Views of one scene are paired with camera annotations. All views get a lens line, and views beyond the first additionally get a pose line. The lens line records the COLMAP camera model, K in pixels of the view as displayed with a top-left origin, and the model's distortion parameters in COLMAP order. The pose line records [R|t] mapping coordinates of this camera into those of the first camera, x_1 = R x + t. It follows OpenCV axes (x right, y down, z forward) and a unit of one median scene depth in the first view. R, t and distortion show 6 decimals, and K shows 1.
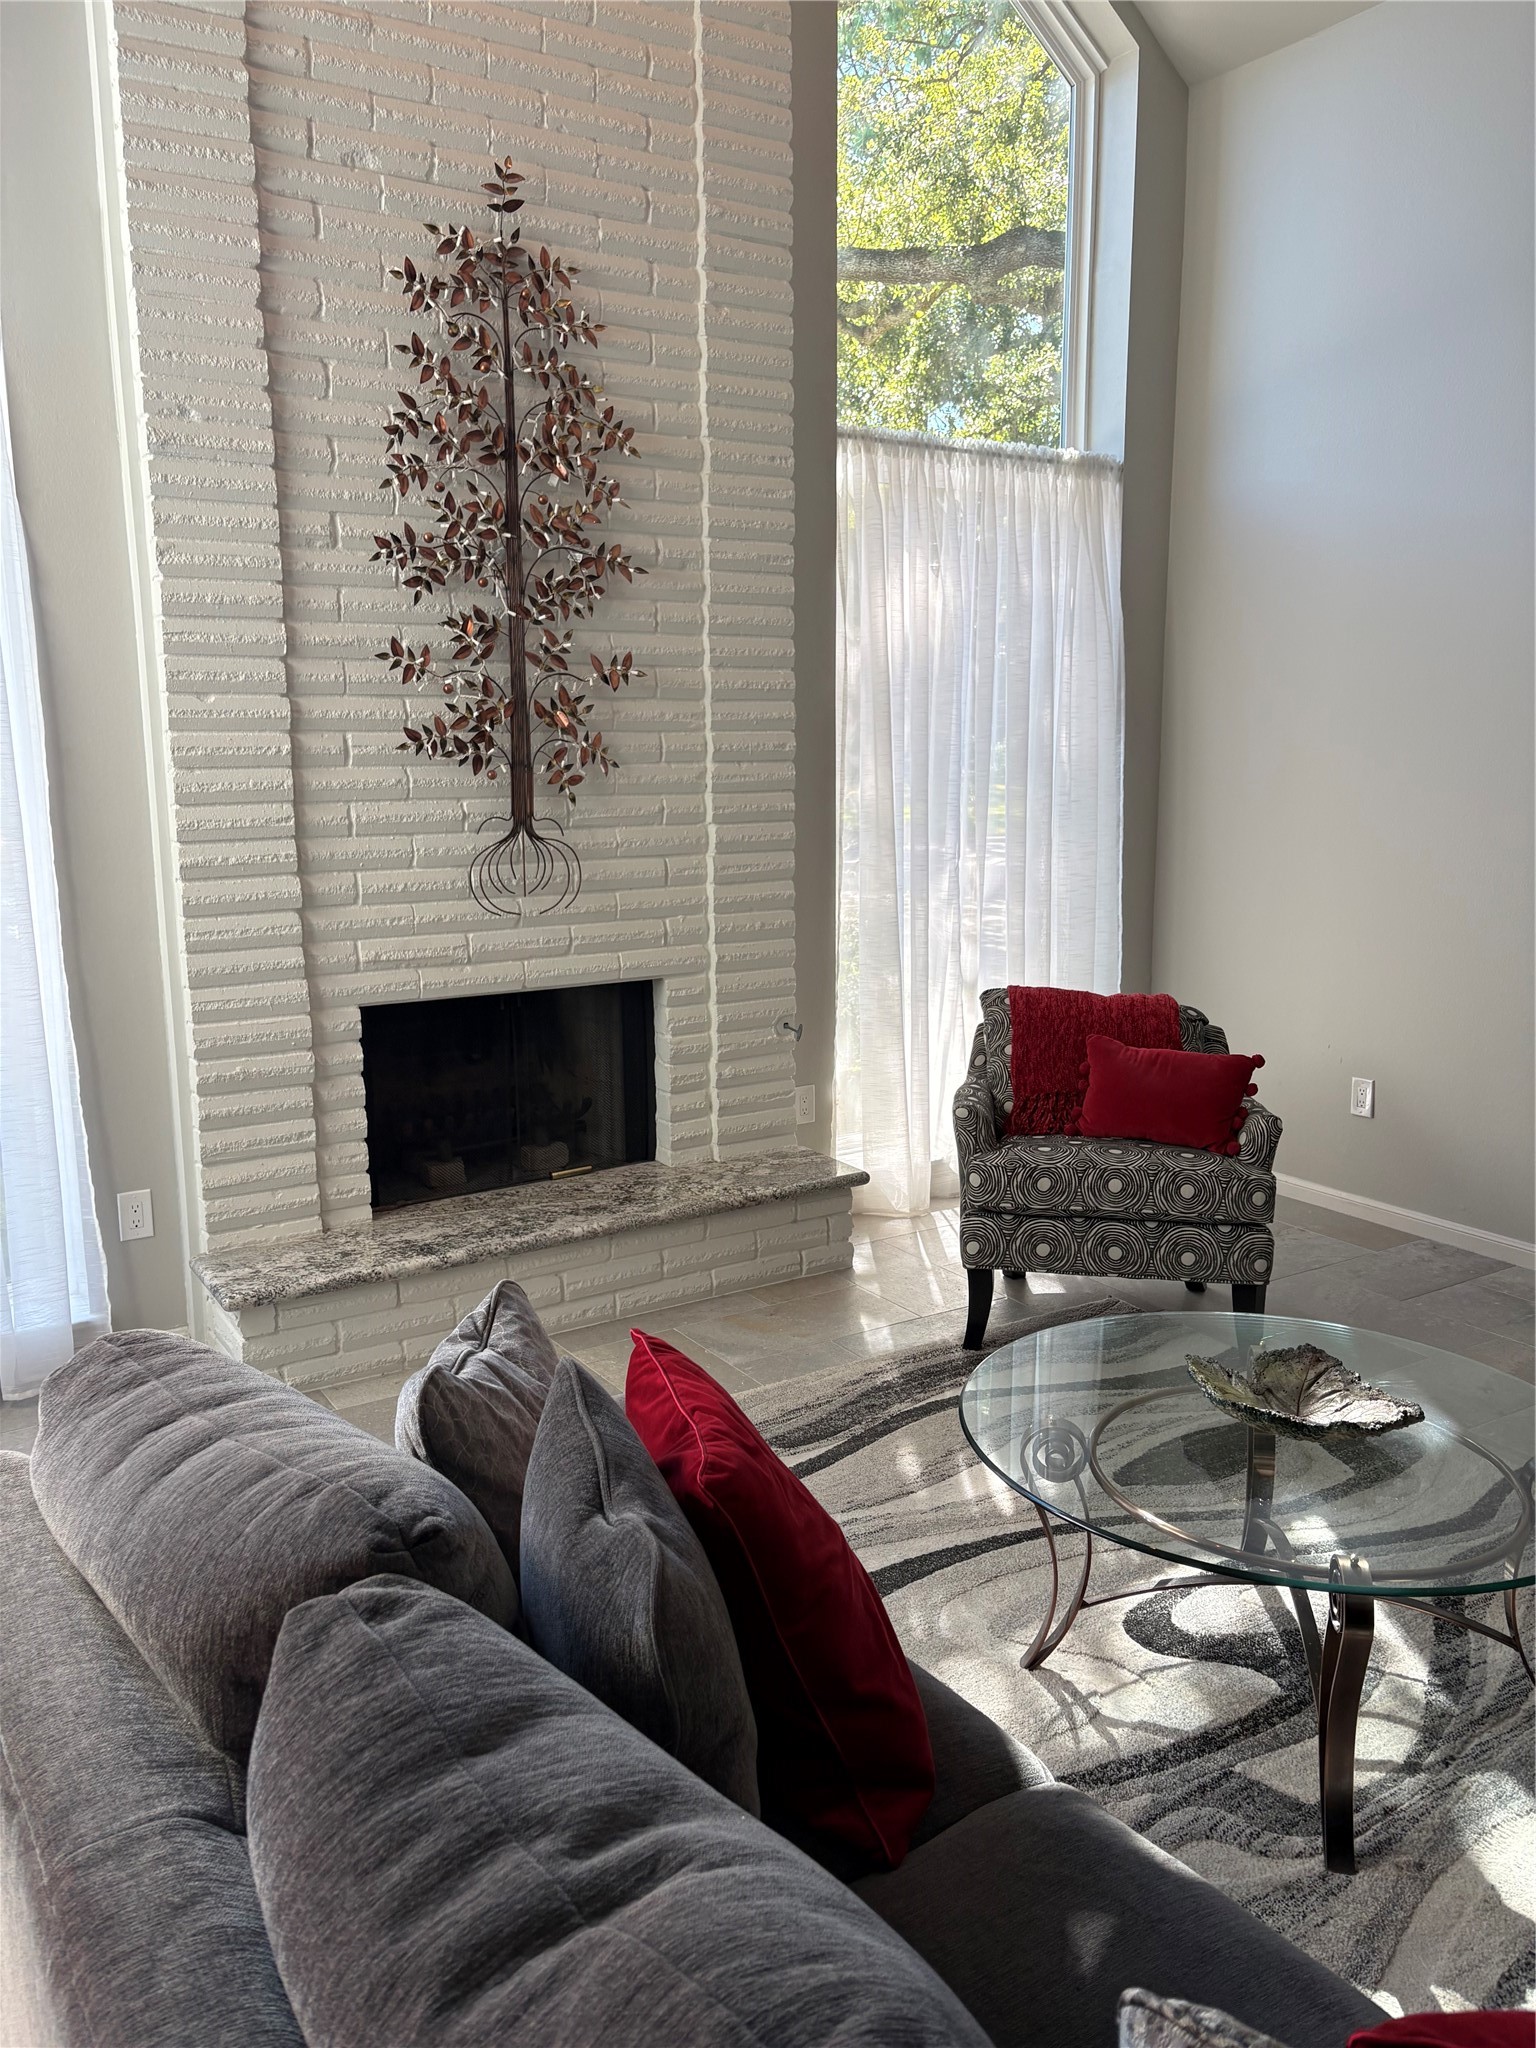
lens RADIAL K [[1584.7, 0, 775.2], [0, 1584.7, 1020.8], [0, 0, 1]] dist [0.036202, -0.042525]
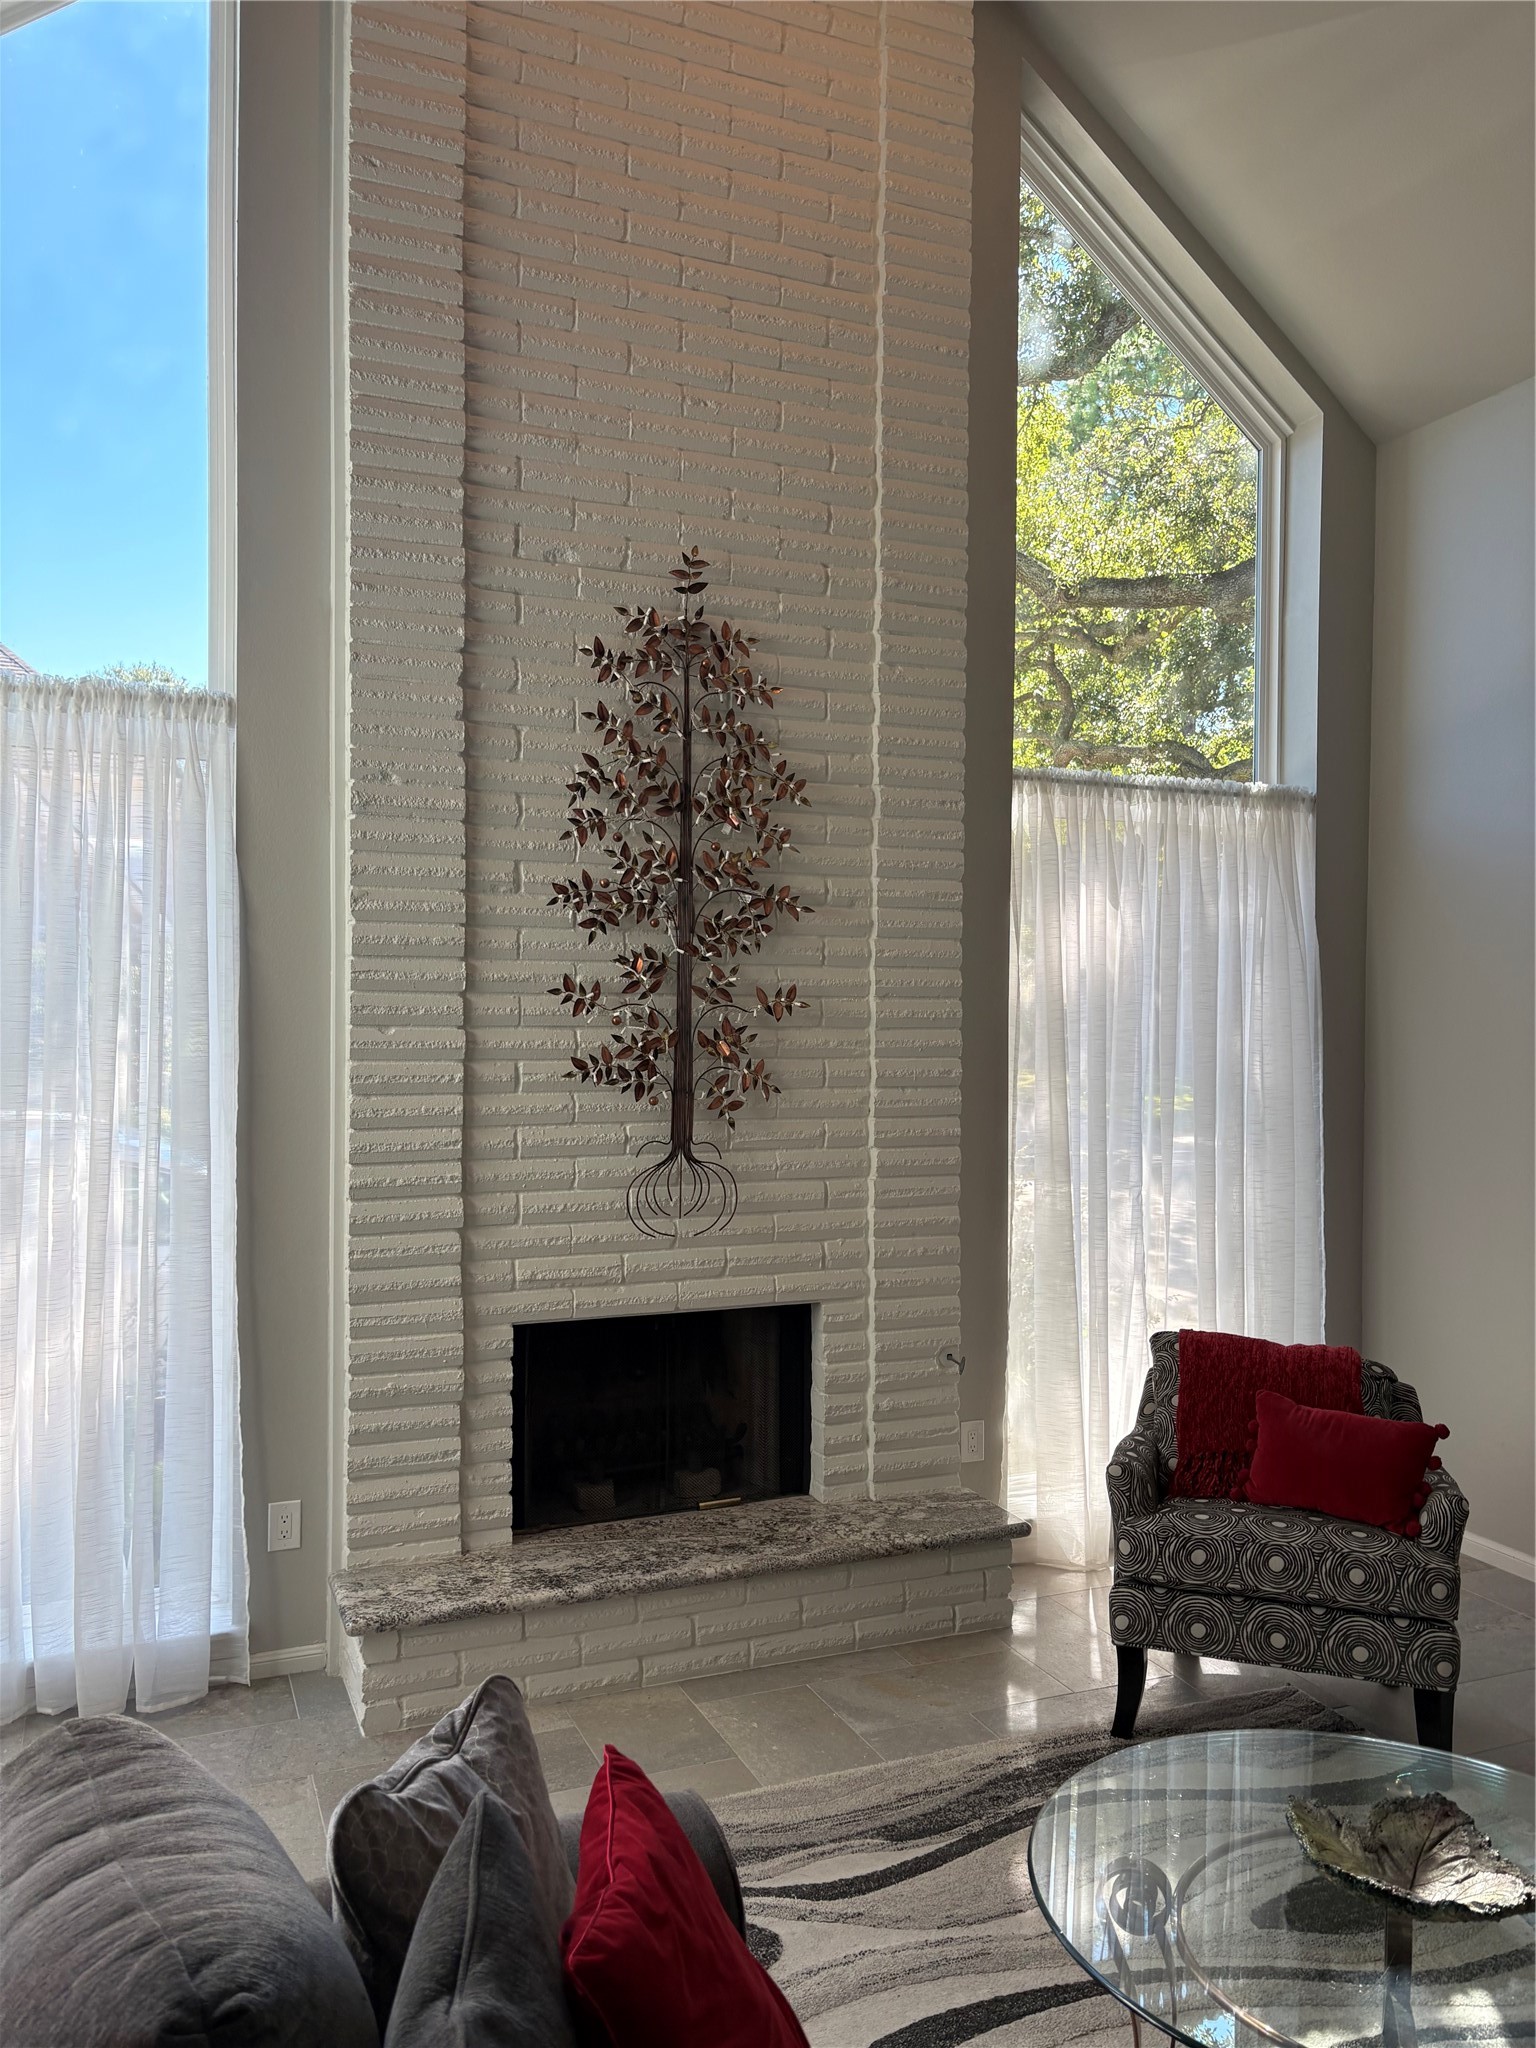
lens RADIAL K [[1584.7, 0, 789.6], [0, 1584.7, 1031.1], [0, 0, 1]] dist [0.036202, -0.042525]
pose [[0.986591, 0.015137, -0.162509, 0.078072], [-0.042245, 0.985442, -0.164677, -0.035526], [0.157650, 0.169334, 0.972868, 0.003753]]
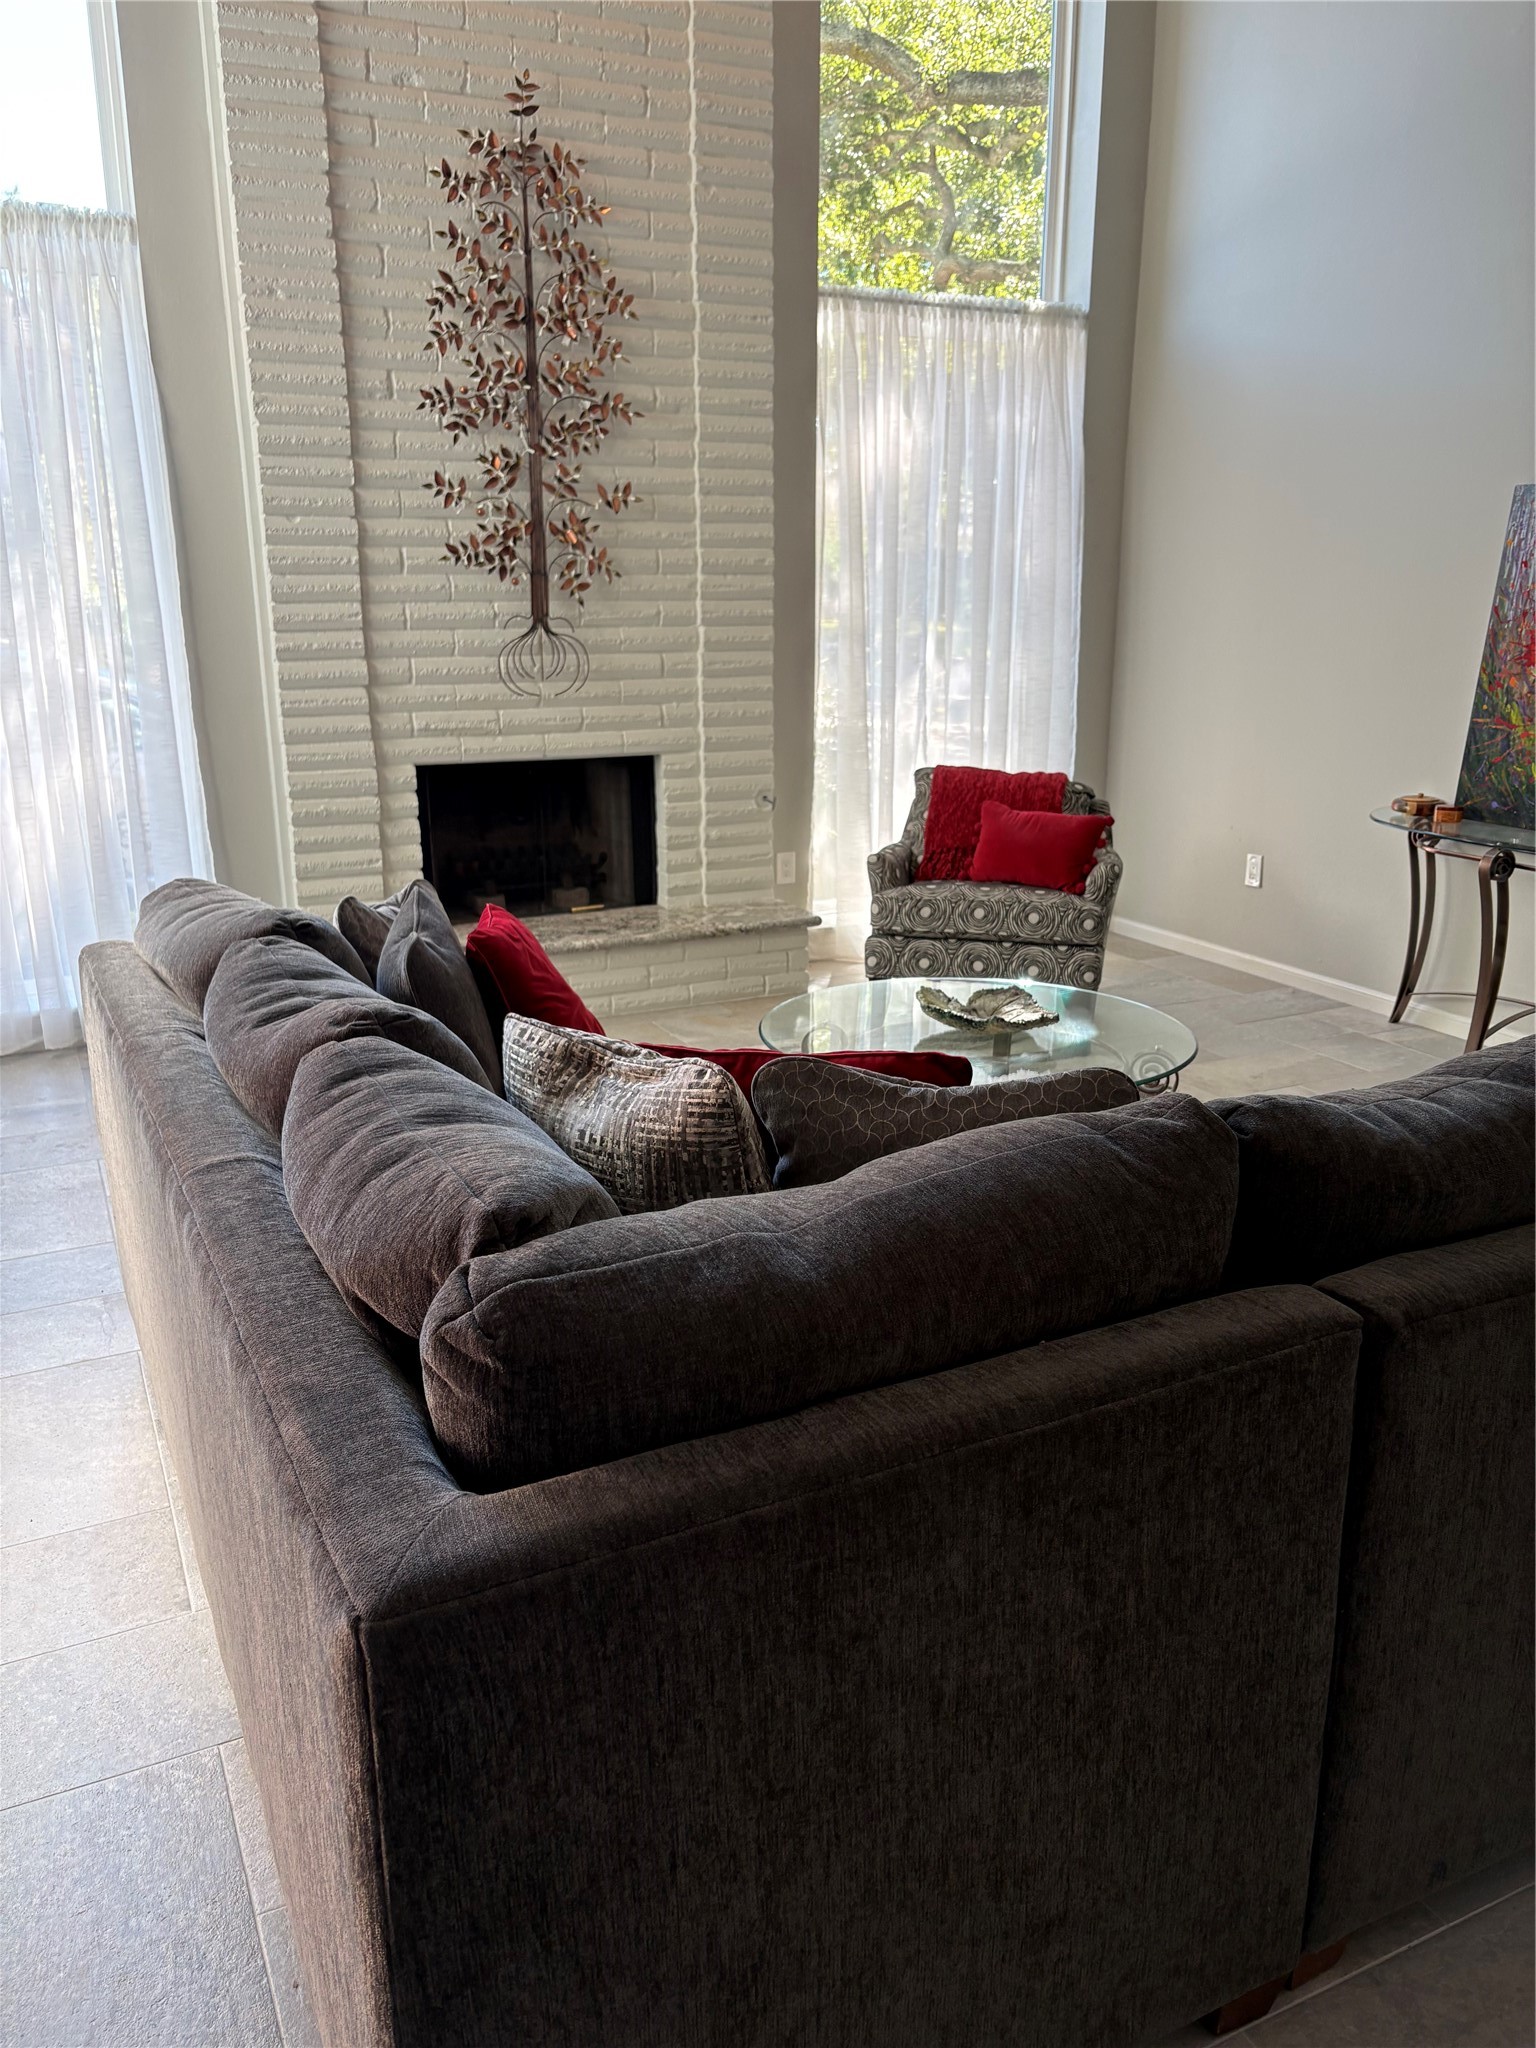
lens RADIAL K [[1584.7, 0, 772.1], [0, 1584.7, 1053.6], [0, 0, 1]] dist [0.036202, -0.042525]
pose [[0.993912, 0.037414, -0.103634, 0.177812], [-0.025247, 0.992891, 0.116322, 0.068896], [0.107250, -0.112997, 0.987790, -0.290350]]
